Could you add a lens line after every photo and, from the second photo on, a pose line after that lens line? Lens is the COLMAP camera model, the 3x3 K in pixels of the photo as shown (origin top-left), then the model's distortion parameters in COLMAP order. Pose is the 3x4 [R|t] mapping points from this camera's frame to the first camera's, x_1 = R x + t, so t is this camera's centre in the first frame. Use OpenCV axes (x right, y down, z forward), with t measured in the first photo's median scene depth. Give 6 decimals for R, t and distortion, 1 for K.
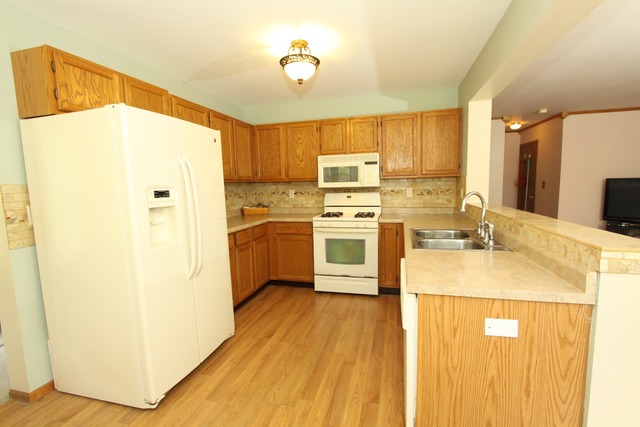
lens RADIAL K [[293.3, 0, 320.3], [0, 293.3, 214.5], [0, 0, 1]] dist [-0.026905, -0.000213]
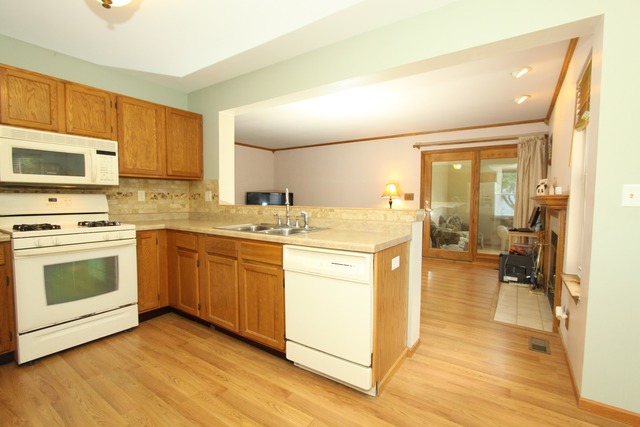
lens RADIAL K [[293.3, 0, 320.3], [0, 293.3, 214.8], [0, 0, 1]] dist [-0.026905, -0.000213]
pose [[0.325290, -0.025268, 0.945277, -0.342429], [0.085208, 0.996360, -0.002689, 0.027566], [-0.941767, 0.081420, 0.326259, 0.265403]]
